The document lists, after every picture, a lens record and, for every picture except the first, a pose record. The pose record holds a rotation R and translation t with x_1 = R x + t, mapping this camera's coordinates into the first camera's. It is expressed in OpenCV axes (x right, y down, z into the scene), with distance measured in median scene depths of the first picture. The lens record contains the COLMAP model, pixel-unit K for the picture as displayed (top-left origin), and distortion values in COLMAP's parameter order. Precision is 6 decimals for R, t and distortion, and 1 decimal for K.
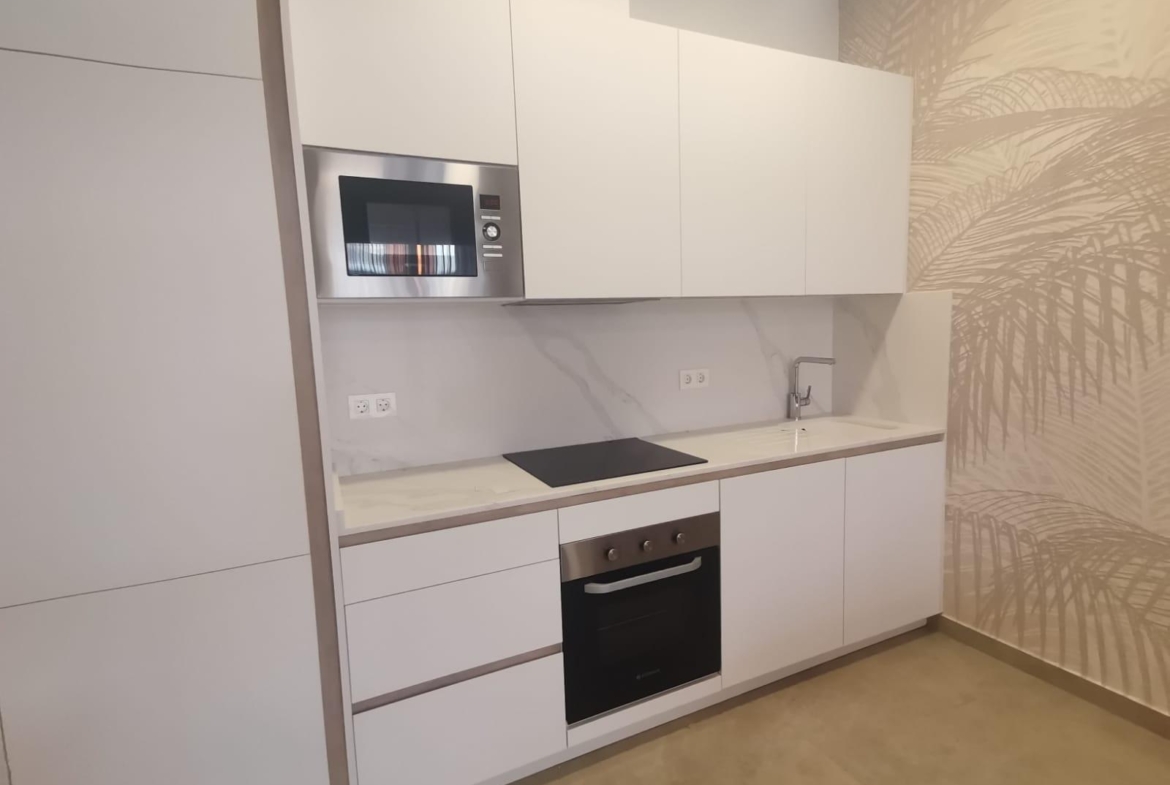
lens RADIAL K [[579.4, 0, 584.3], [0, 579.4, 396.9], [0, 0, 1]] dist [0.045316, -0.031897]
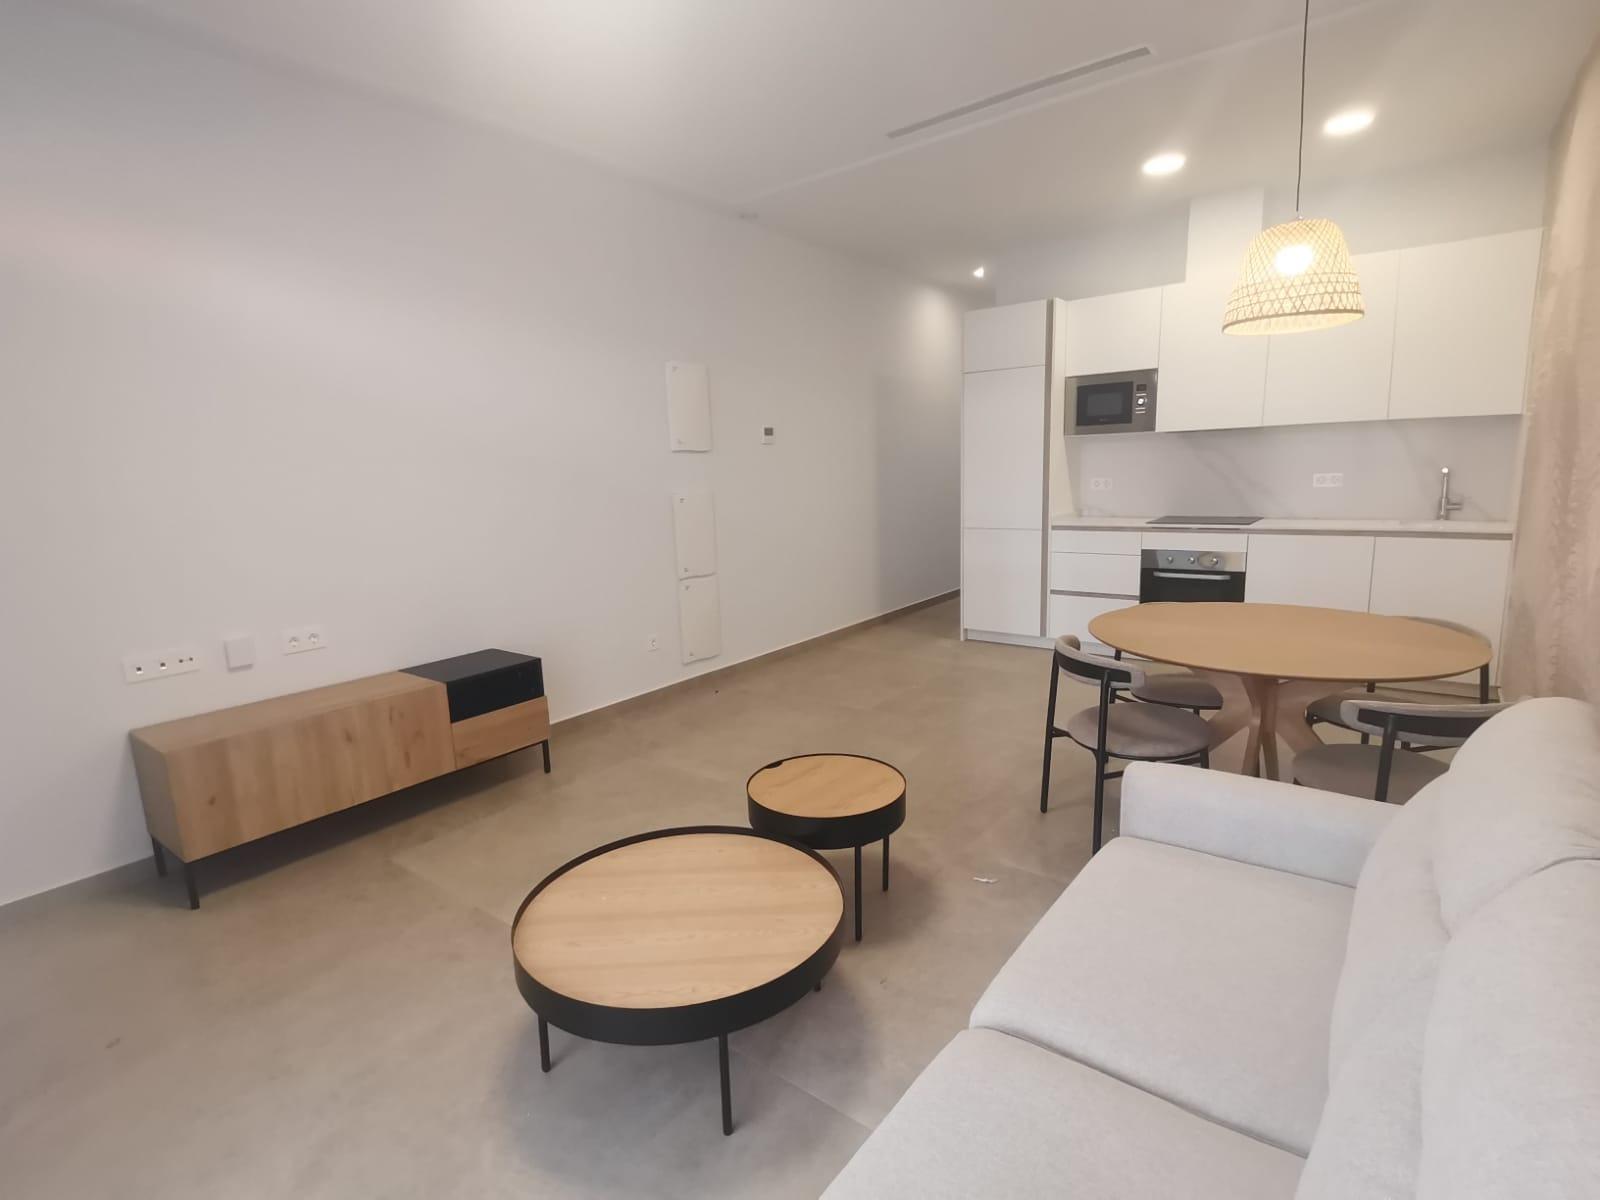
lens RADIAL K [[788.9, 0, 800.0], [0, 788.9, 613.2], [0, 0, 1]] dist [-0.000590, -0.000522]
pose [[0.443932, 0.186896, -0.876353, 1.698833], [-0.086542, 0.982377, 0.165668, 0.096604], [0.891872, 0.002296, 0.452283, -1.236235]]
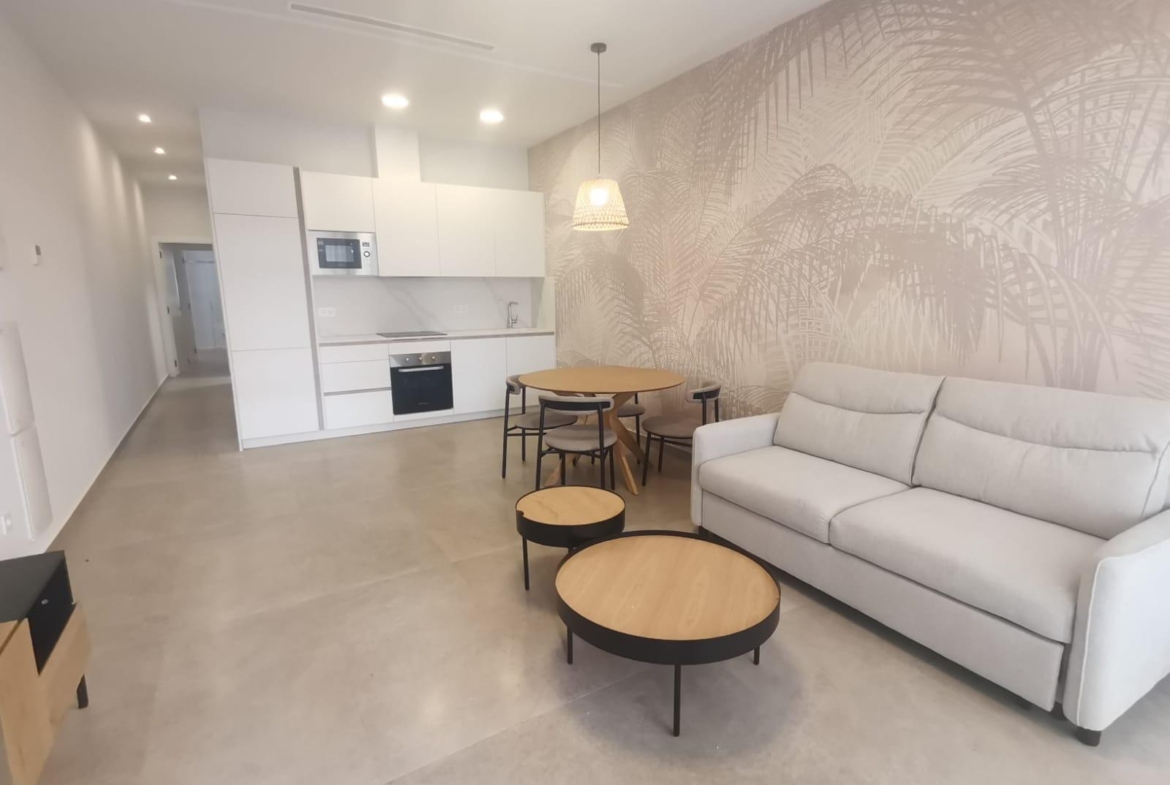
lens RADIAL K [[579.4, 0, 584.3], [0, 579.4, 396.9], [0, 0, 1]] dist [0.045316, -0.031897]
pose [[0.995922, 0.012337, 0.089371, 0.626213], [-0.017755, 0.998035, 0.060090, 0.231701], [-0.088454, -0.061432, 0.994184, -1.932228]]
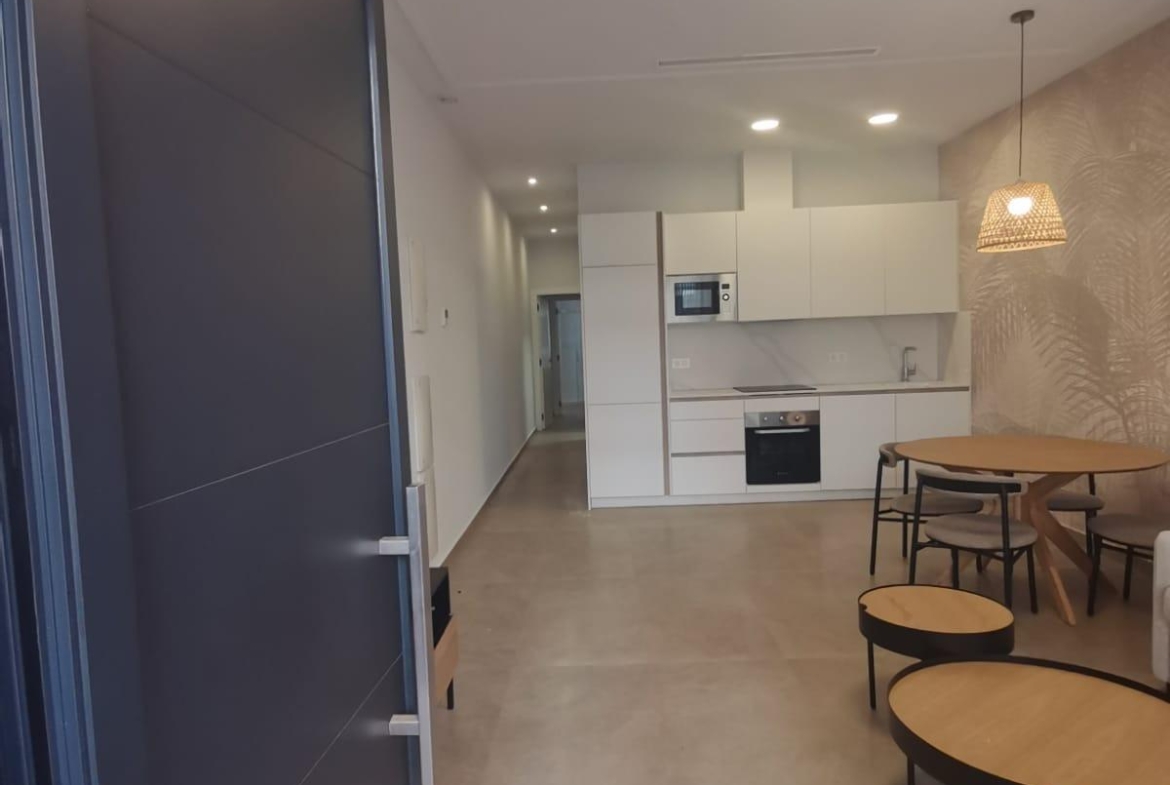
lens RADIAL K [[772.2, 0, 578.6], [0, 772.2, 397.5], [0, 0, 1]] dist [0.019320, -0.001545]
pose [[0.888433, 0.035600, -0.457624, 0.771895], [-0.047927, 0.998733, -0.015352, 0.234130], [0.456498, 0.035572, 0.889013, -2.151914]]
